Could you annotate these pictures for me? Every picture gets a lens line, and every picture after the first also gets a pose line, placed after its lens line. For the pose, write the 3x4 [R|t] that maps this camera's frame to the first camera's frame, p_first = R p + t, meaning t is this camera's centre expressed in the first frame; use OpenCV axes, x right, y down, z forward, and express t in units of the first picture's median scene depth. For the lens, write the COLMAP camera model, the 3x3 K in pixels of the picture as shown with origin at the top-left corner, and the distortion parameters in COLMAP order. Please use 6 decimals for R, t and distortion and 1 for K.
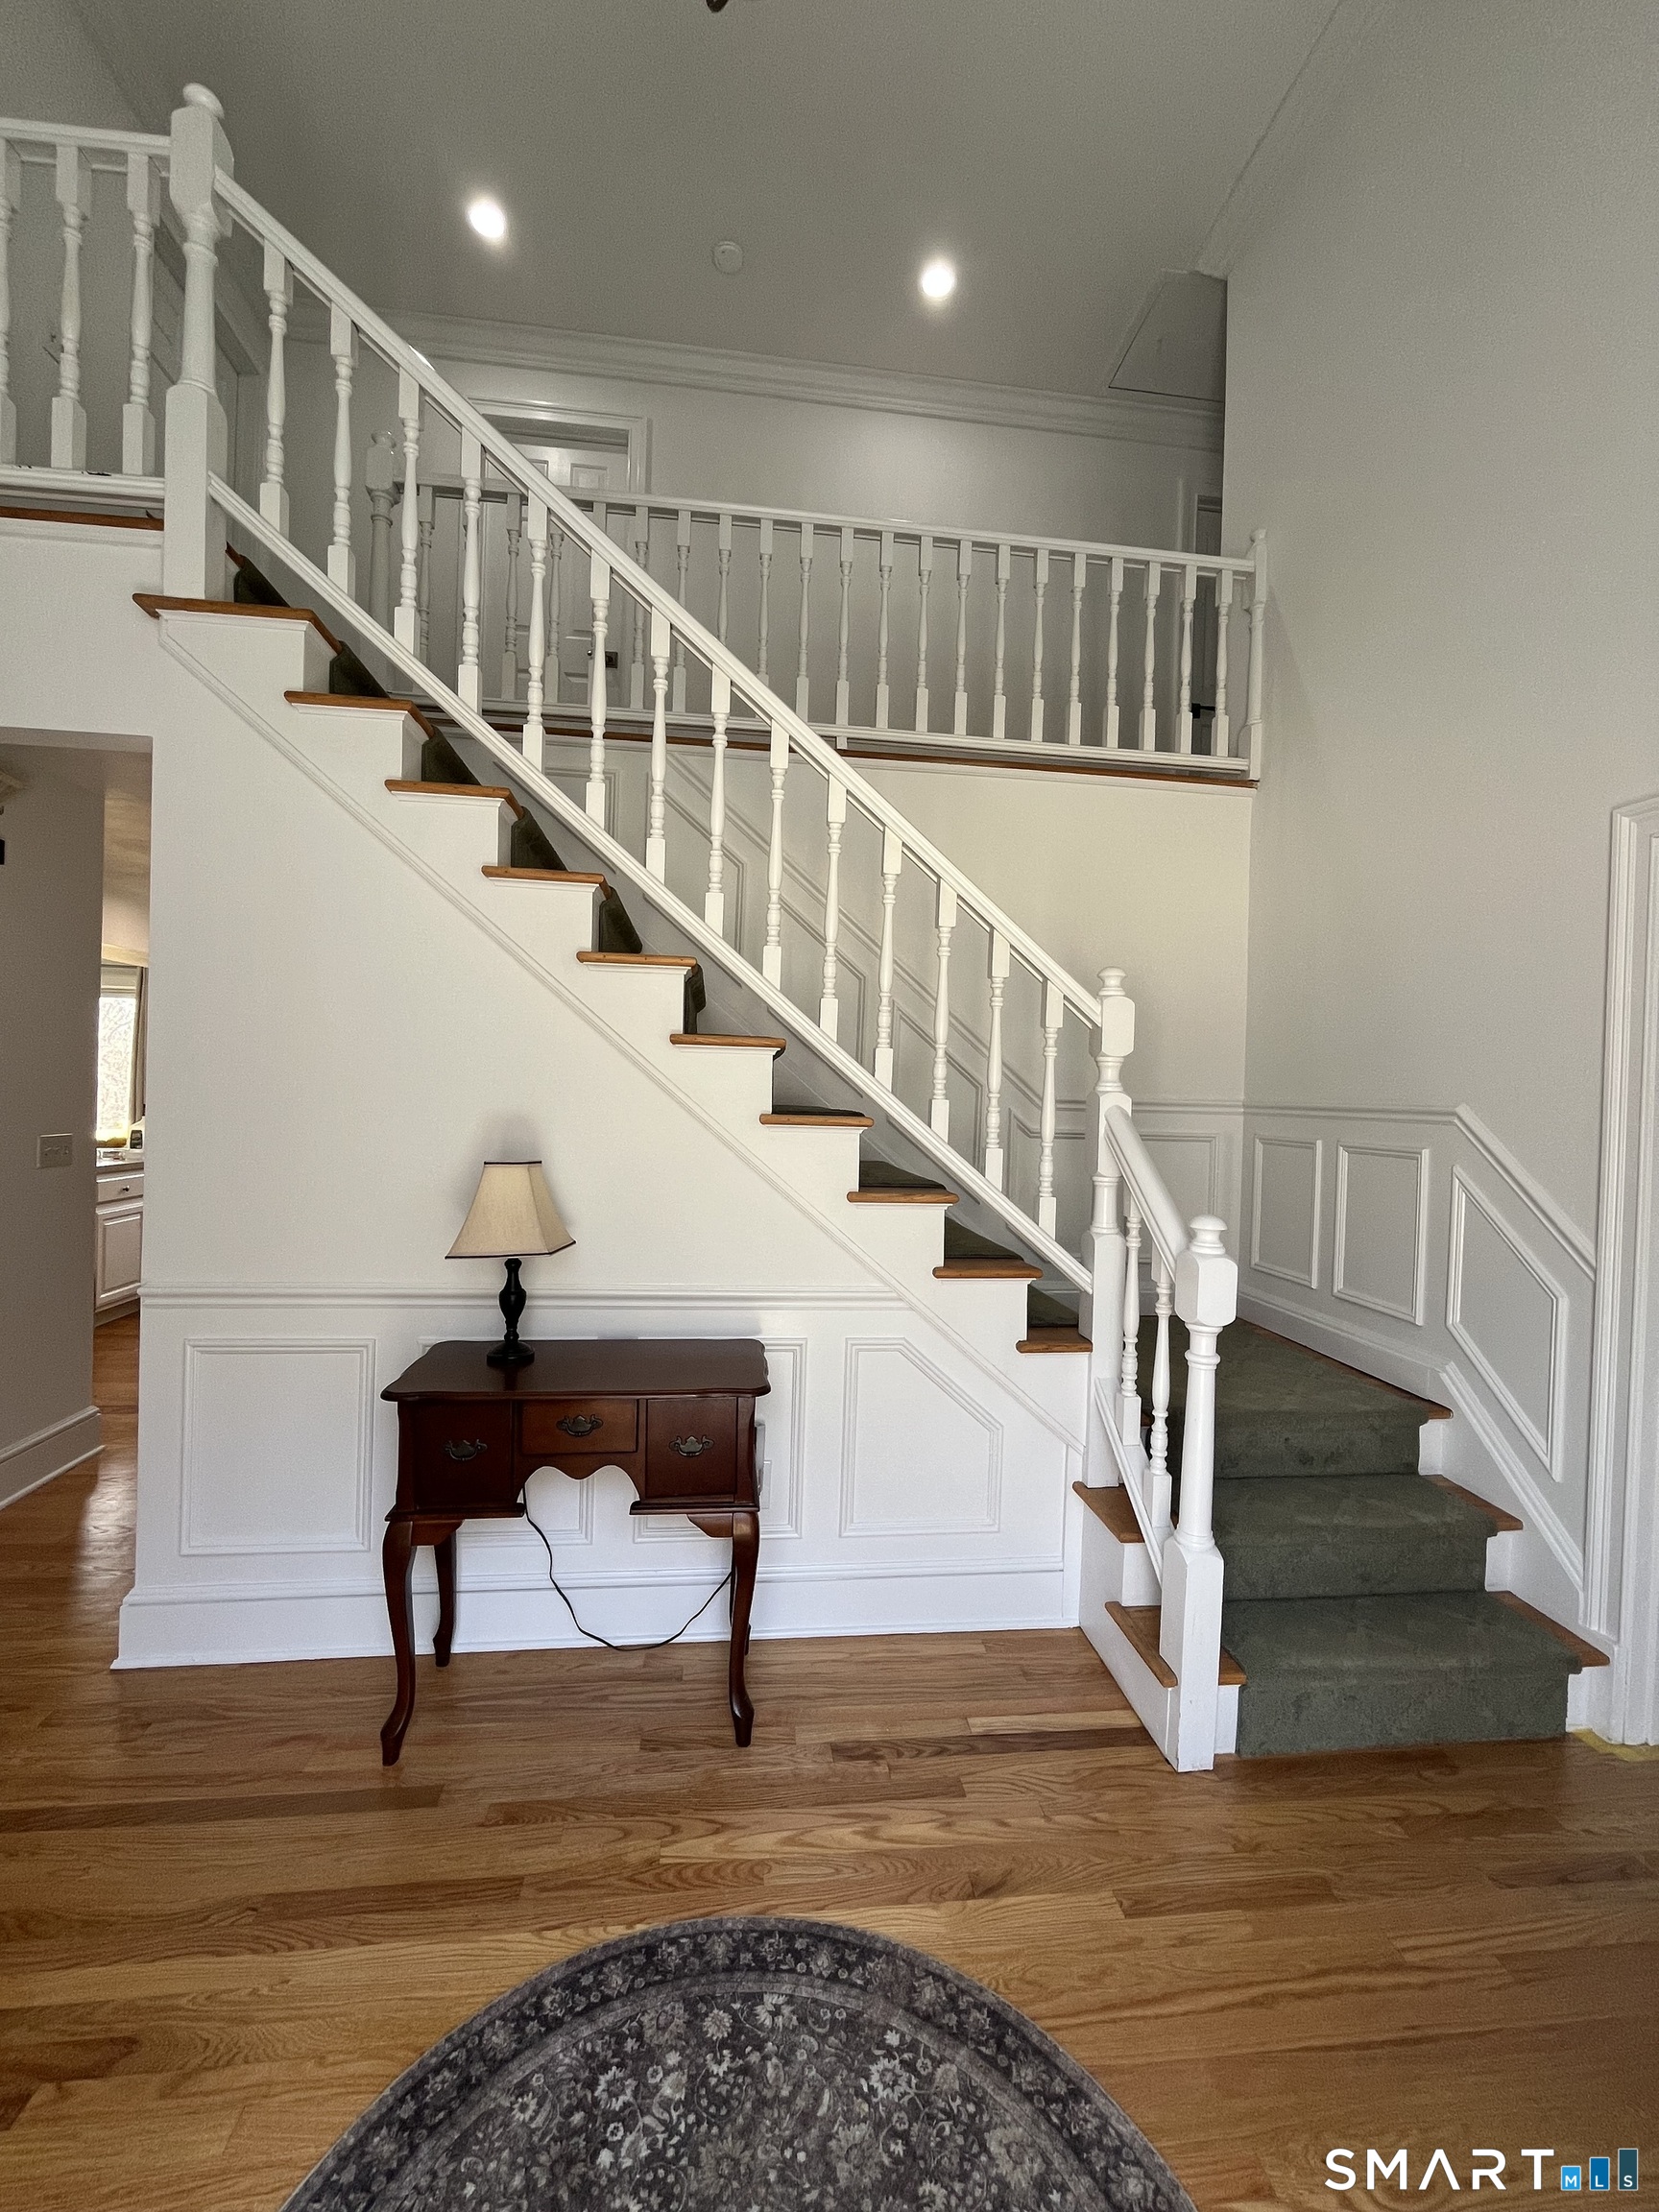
lens RADIAL K [[903.9, 0, 830.9], [0, 903.9, 1103.6], [0, 0, 1]] dist [-0.003576, 0.000143]
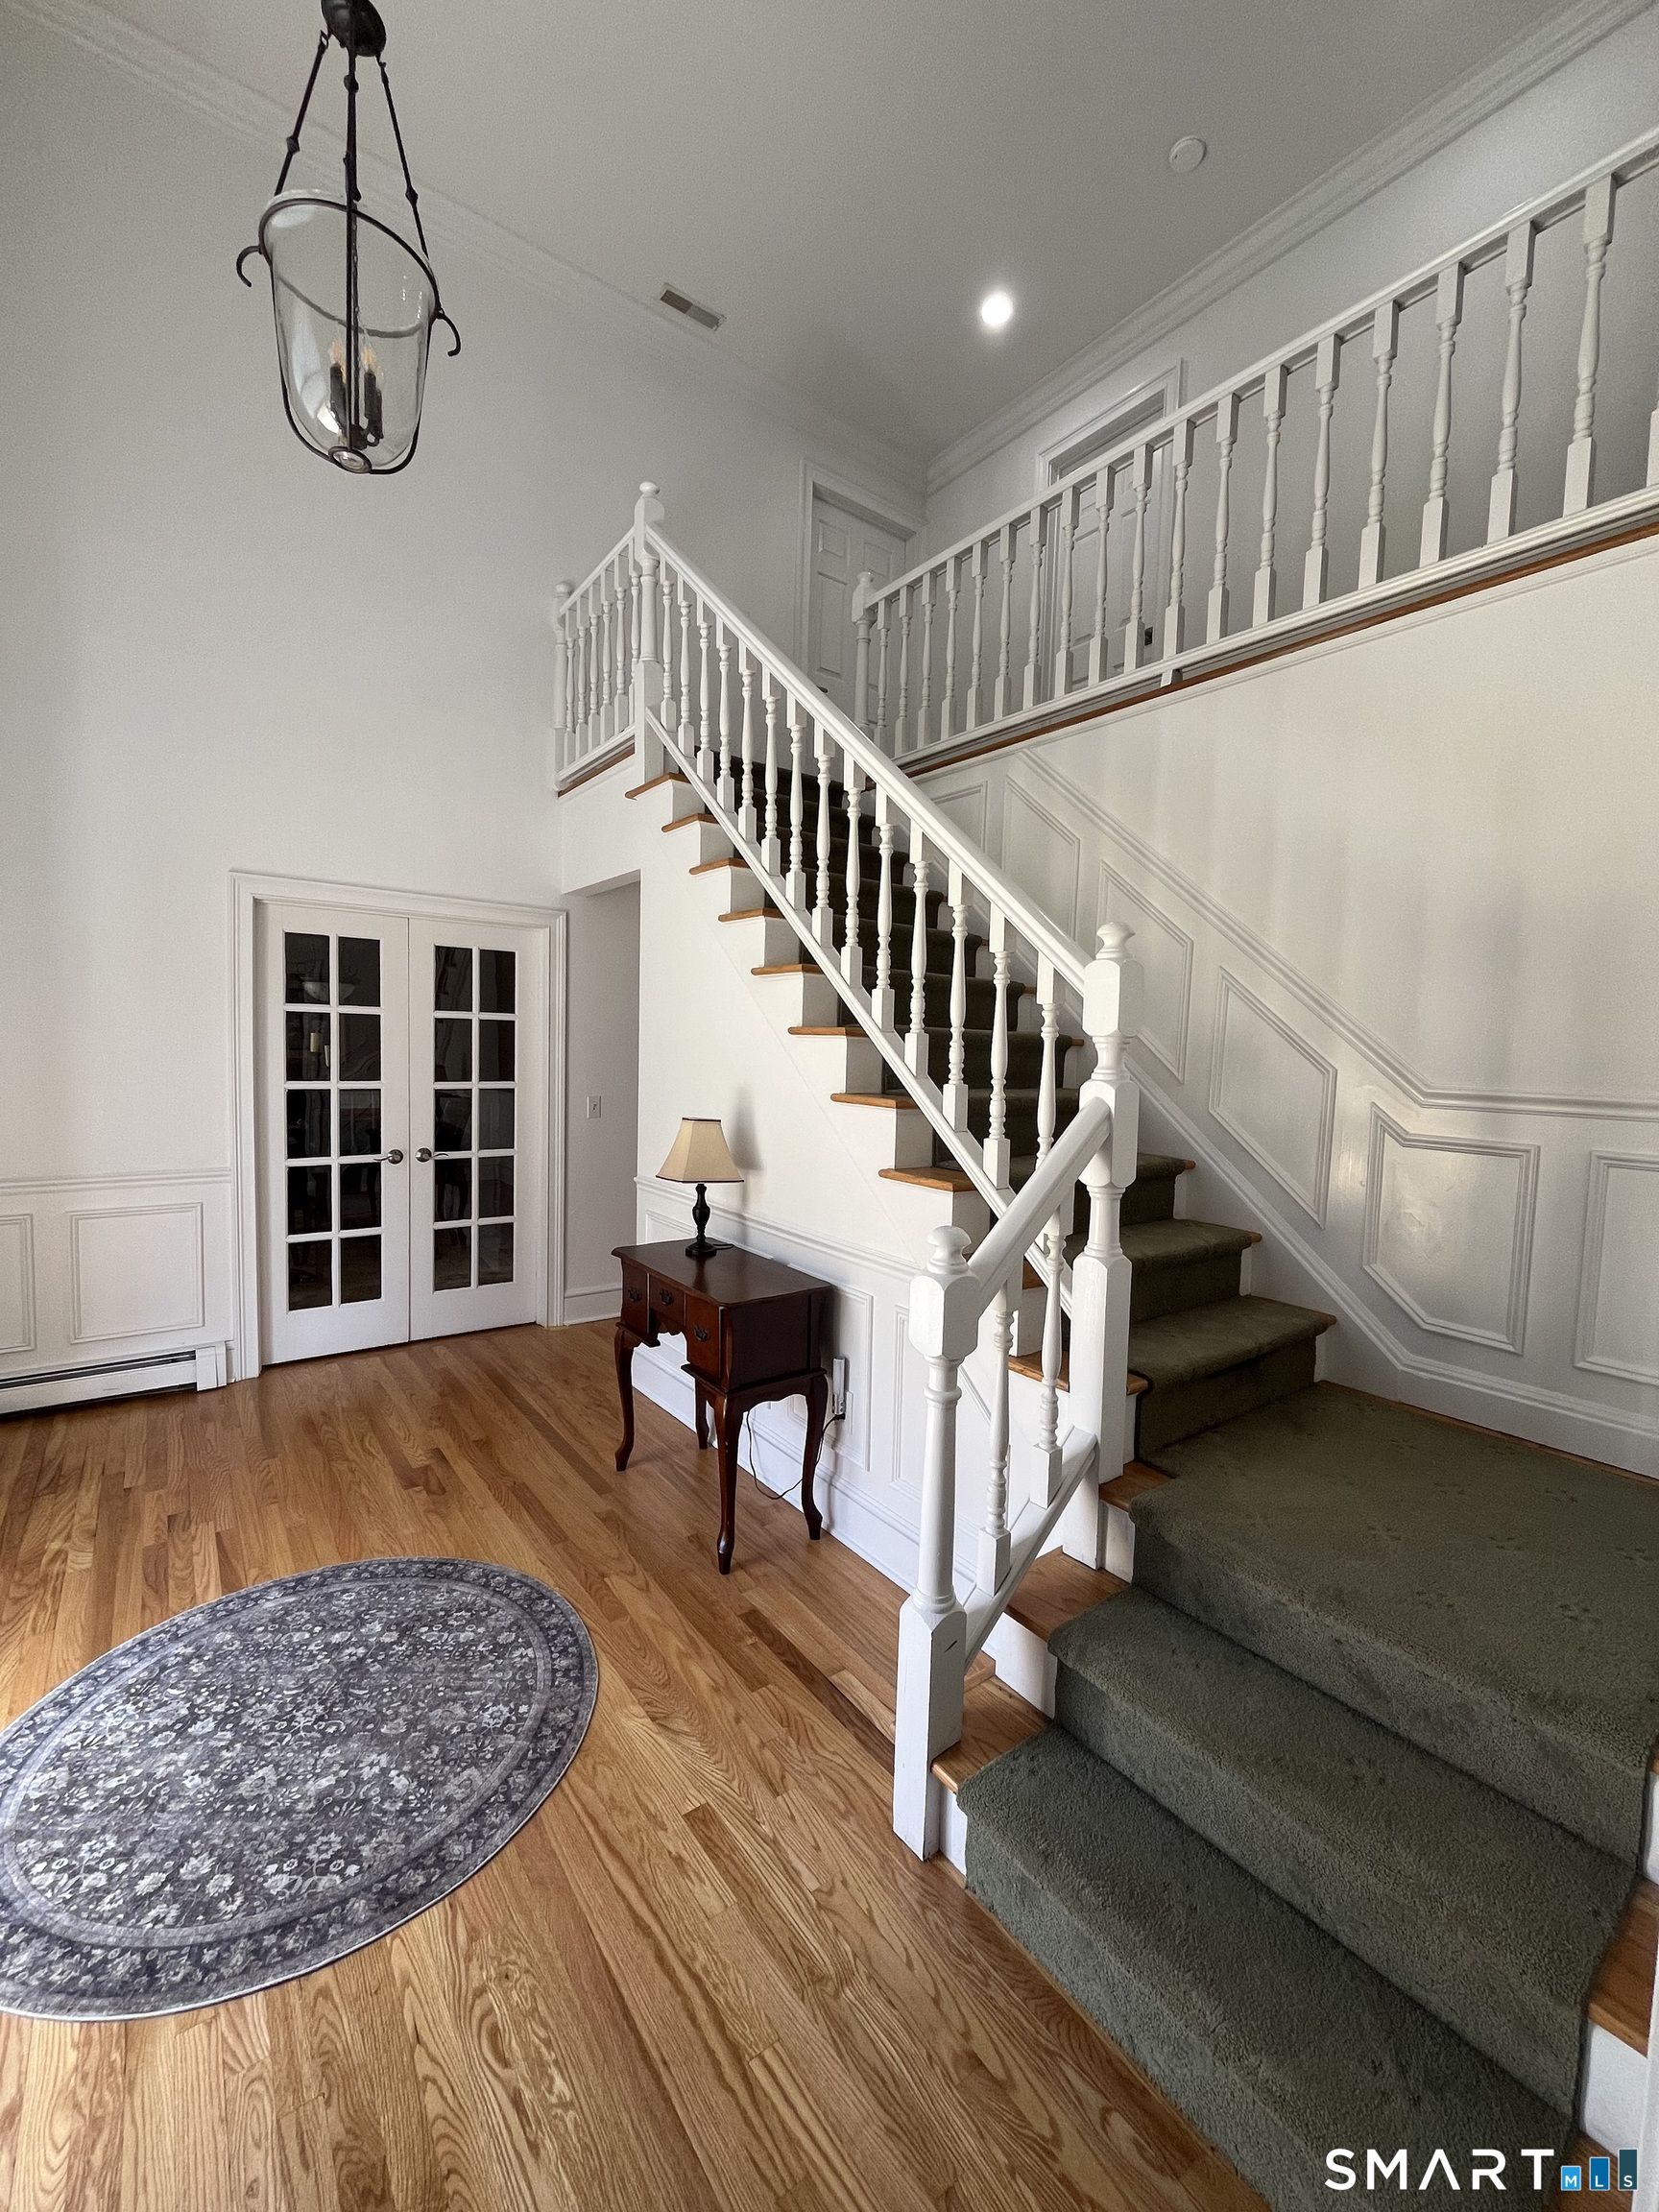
lens RADIAL K [[903.9, 0, 836.4], [0, 903.9, 1106.7], [0, 0, 1]] dist [-0.003576, 0.000143]
pose [[0.494775, 0.042039, -0.868004, 1.538003], [-0.017276, 0.999108, 0.038542, -0.027838], [0.868849, -0.004074, 0.495060, 0.692542]]
